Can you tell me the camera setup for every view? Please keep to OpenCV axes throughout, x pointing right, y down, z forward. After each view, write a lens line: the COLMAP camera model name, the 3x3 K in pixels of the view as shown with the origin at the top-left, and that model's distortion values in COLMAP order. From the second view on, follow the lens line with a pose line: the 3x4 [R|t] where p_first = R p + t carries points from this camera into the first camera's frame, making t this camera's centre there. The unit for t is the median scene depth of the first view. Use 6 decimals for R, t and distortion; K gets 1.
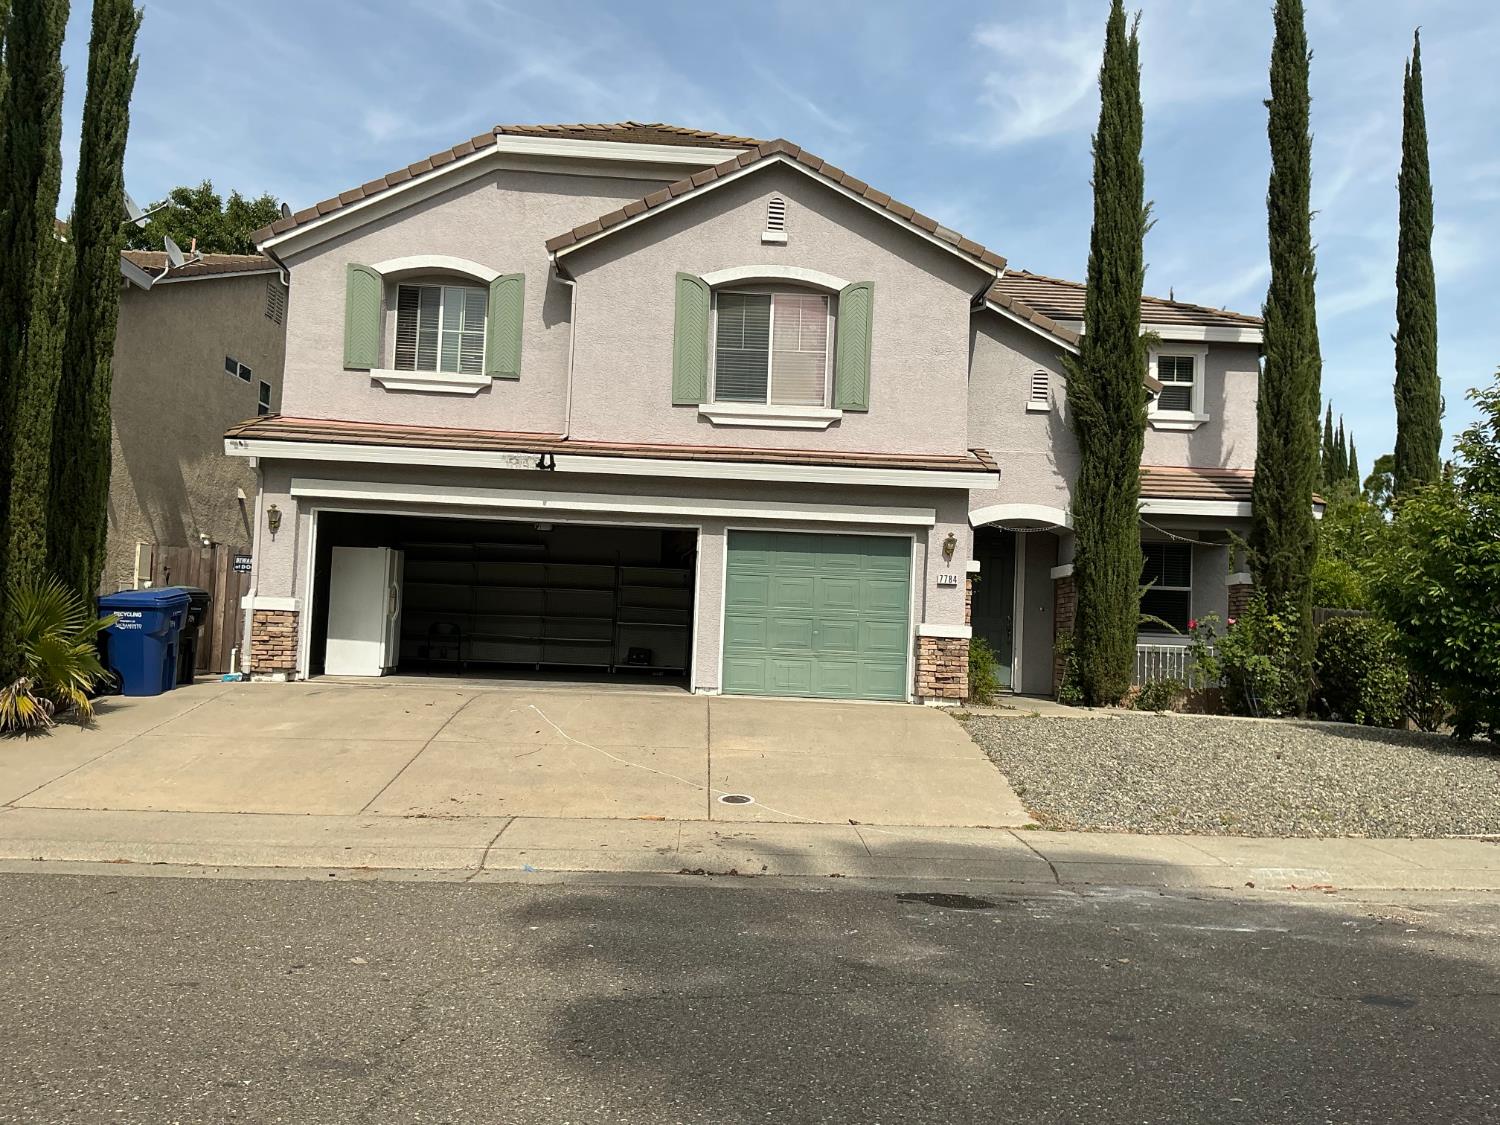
lens RADIAL K [[1224.9, 0, 750.5], [0, 1224.9, 591.6], [0, 0, 1]] dist [0.097491, -0.194840]
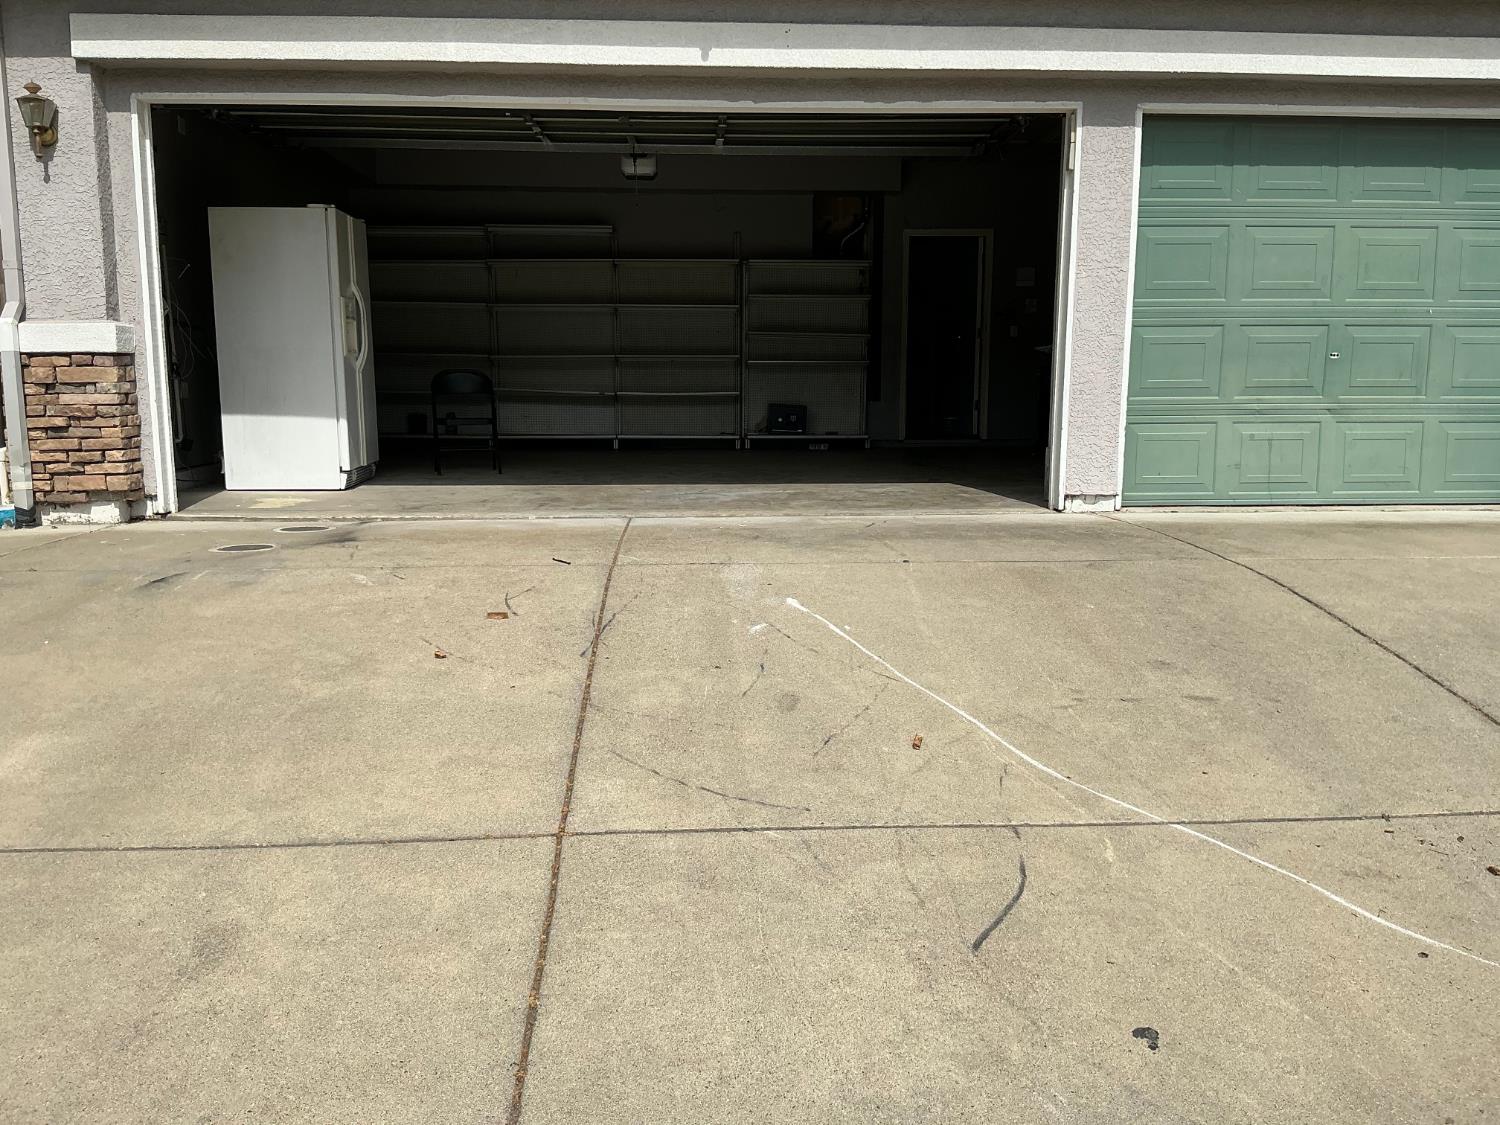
lens RADIAL K [[1224.9, 0, 750.5], [0, 1224.9, 591.6], [0, 0, 1]] dist [0.097491, -0.194840]
pose [[0.998929, -0.043601, 0.015476, -0.164217], [0.039460, 0.977536, 0.207041, 0.015966], [-0.024156, -0.206209, 0.978210, 0.560652]]
